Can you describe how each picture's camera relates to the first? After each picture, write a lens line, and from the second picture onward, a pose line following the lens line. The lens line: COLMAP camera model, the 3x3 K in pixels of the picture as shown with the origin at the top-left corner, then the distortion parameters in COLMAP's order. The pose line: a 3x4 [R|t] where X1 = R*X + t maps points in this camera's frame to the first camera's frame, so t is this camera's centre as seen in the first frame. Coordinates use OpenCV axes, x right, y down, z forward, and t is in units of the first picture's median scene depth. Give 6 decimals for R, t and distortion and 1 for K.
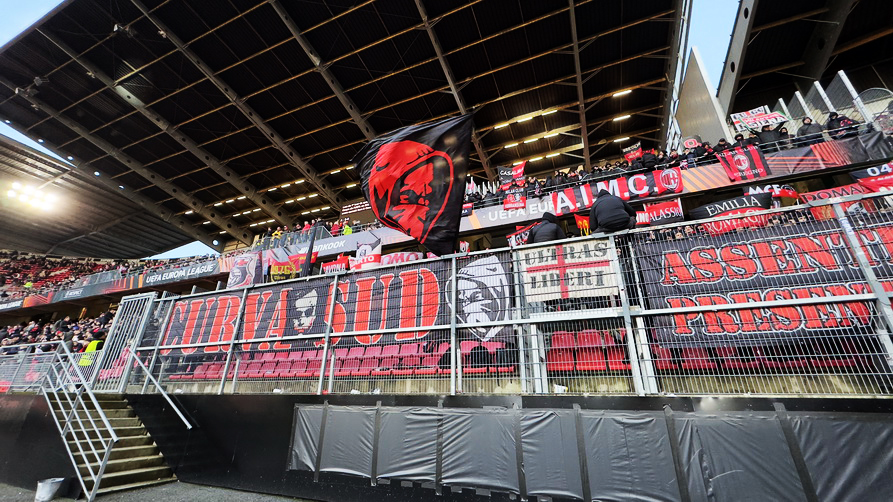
lens RADIAL K [[350.5, 0, 447.4], [0, 350.5, 252.2], [0, 0, 1]] dist [0.001569, 0.000537]
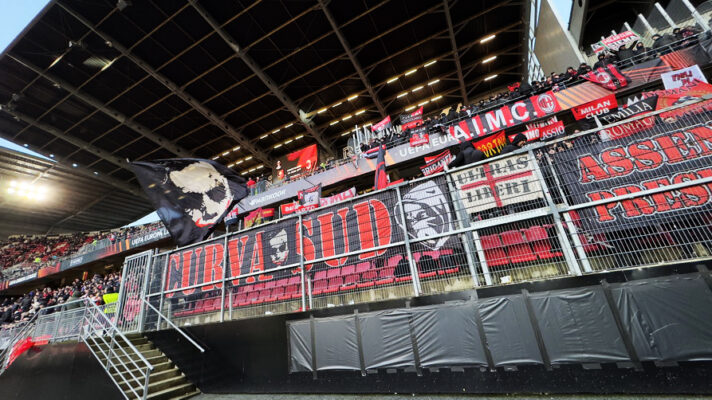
lens RADIAL K [[279.5, 0, 353.3], [0, 279.5, 201.2], [0, 0, 1]] dist [0.001569, 0.000537]
pose [[0.990335, -0.138399, -0.009080, -0.111310], [0.138650, 0.989575, 0.038960, 0.004339], [0.003594, -0.039842, 0.999200, 0.021568]]
